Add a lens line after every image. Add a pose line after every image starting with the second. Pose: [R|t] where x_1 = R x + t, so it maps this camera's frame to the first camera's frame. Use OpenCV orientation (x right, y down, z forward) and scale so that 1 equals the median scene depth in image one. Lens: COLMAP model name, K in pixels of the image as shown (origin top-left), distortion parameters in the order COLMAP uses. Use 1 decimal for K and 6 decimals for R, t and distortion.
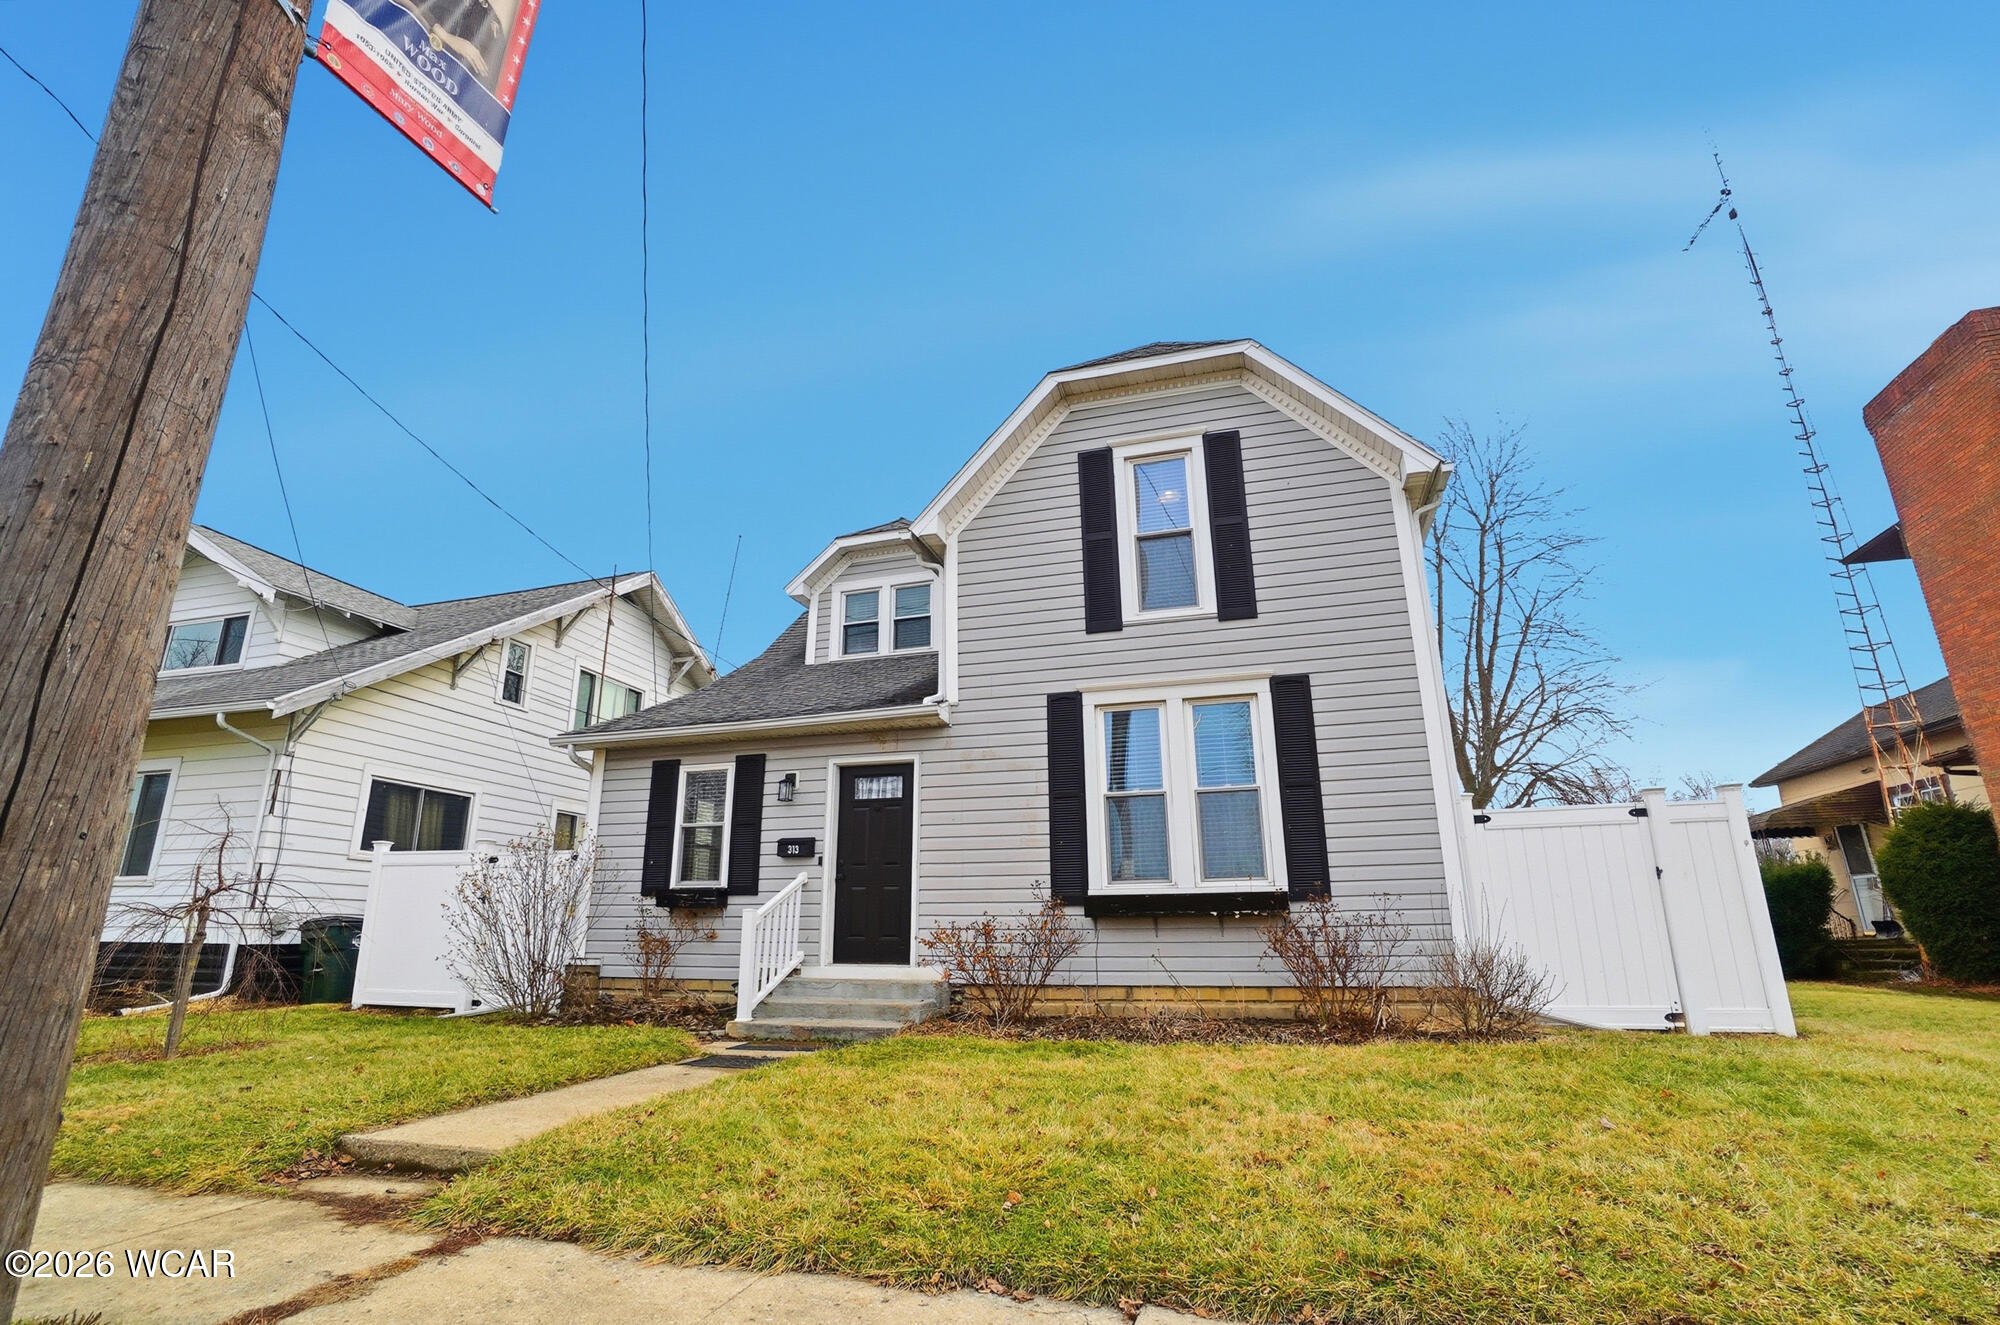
lens RADIAL K [[930.7, 0, 1000.0], [0, 930.7, 662.5], [0, 0, 1]] dist [-0.031212, -0.000221]
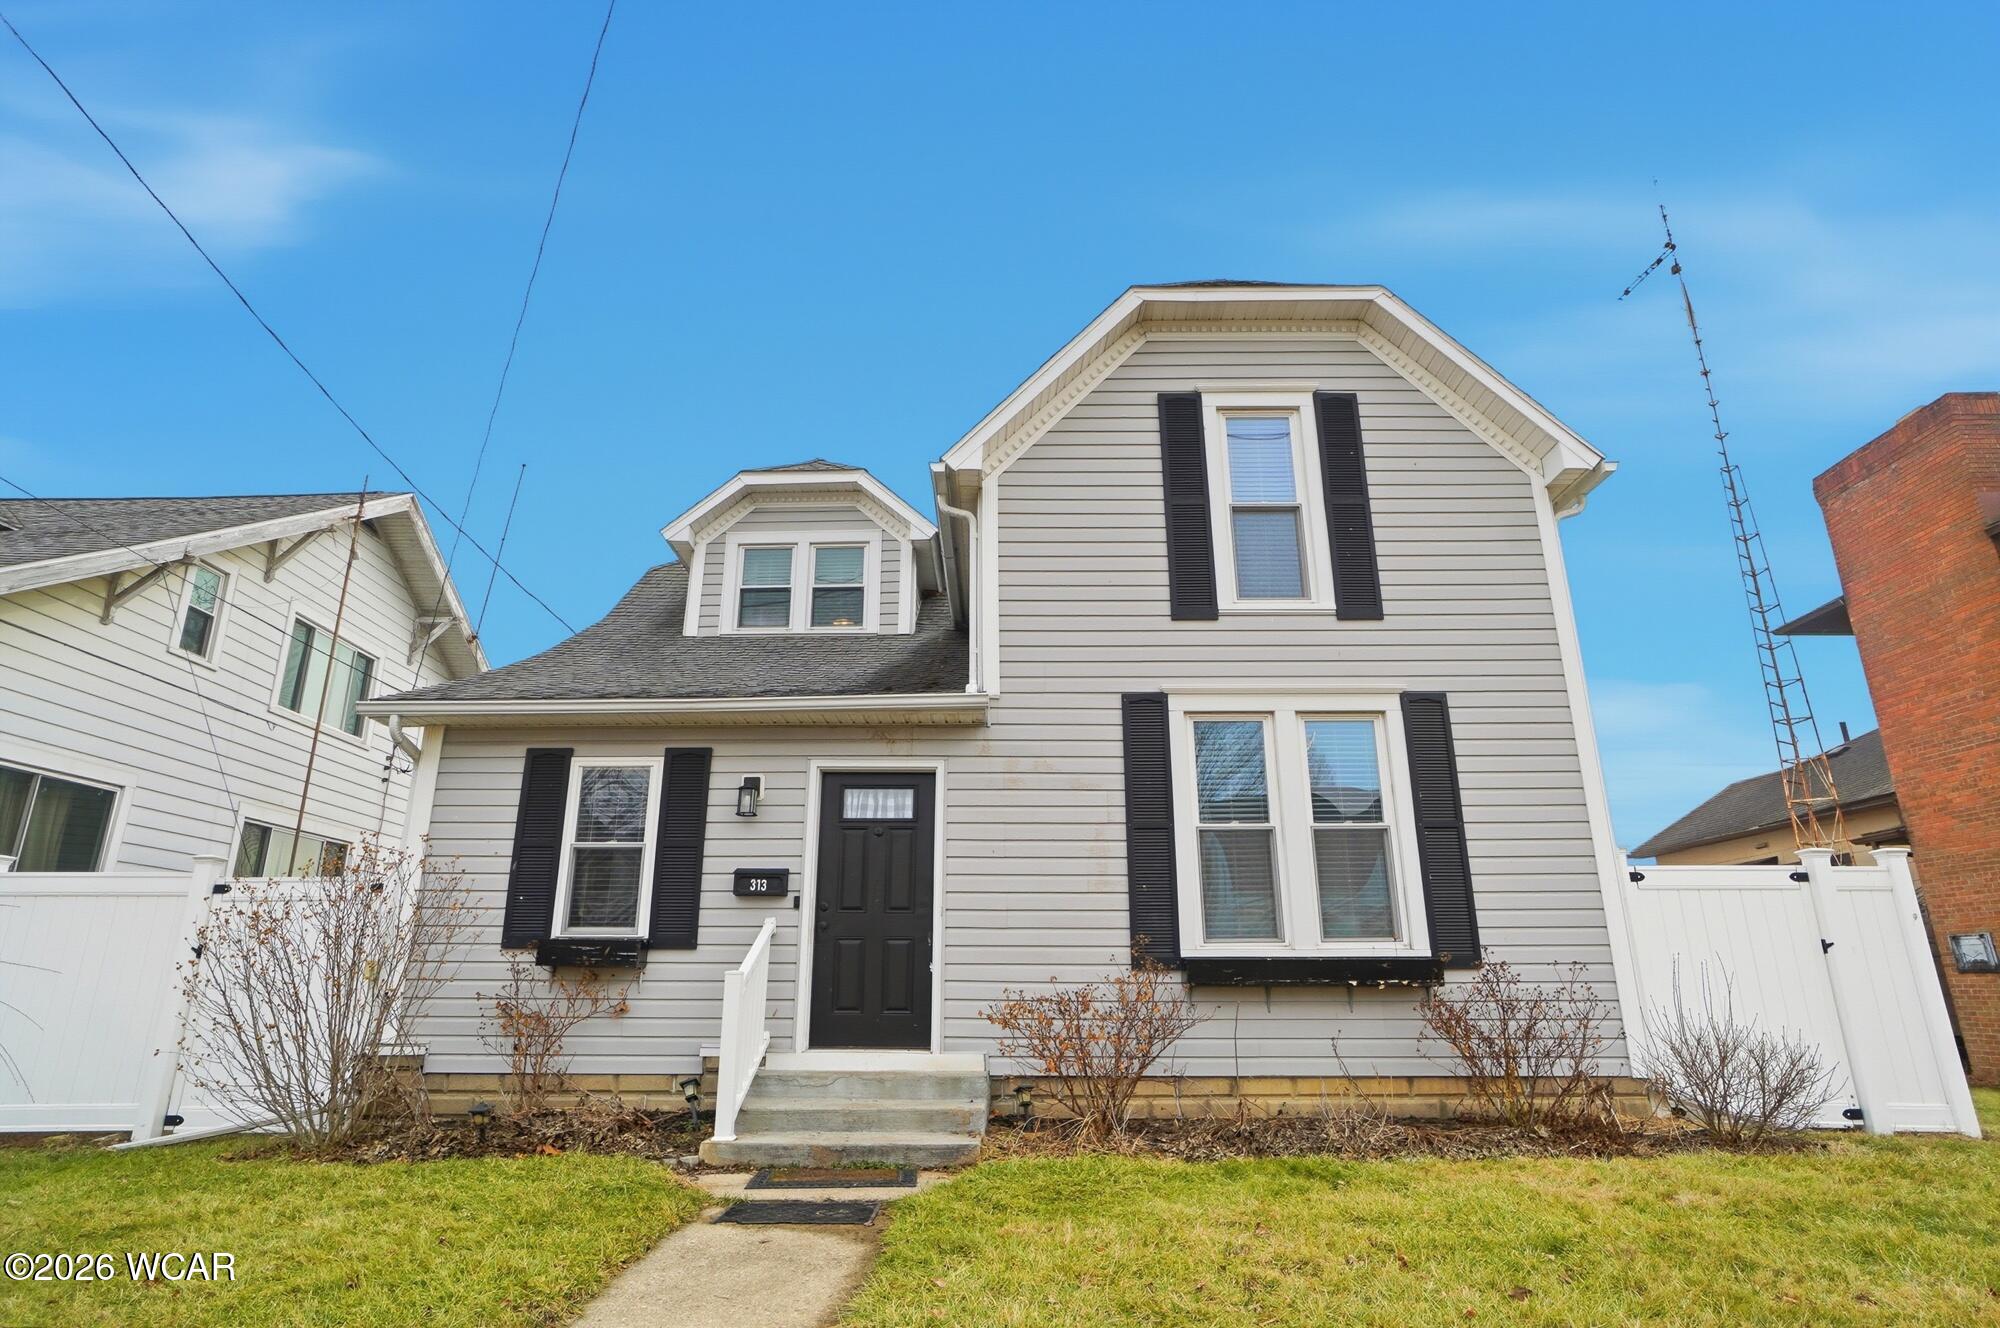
lens RADIAL K [[1056.2, 0, 1000.0], [0, 1056.2, 664.0], [0, 0, 1]] dist [-0.004125, 0.001275]
pose [[0.962408, 0.087175, 0.257237, -0.265908], [-0.081409, 0.996134, -0.033003, 0.045767], [-0.259119, 0.010821, 0.965785, 0.176047]]
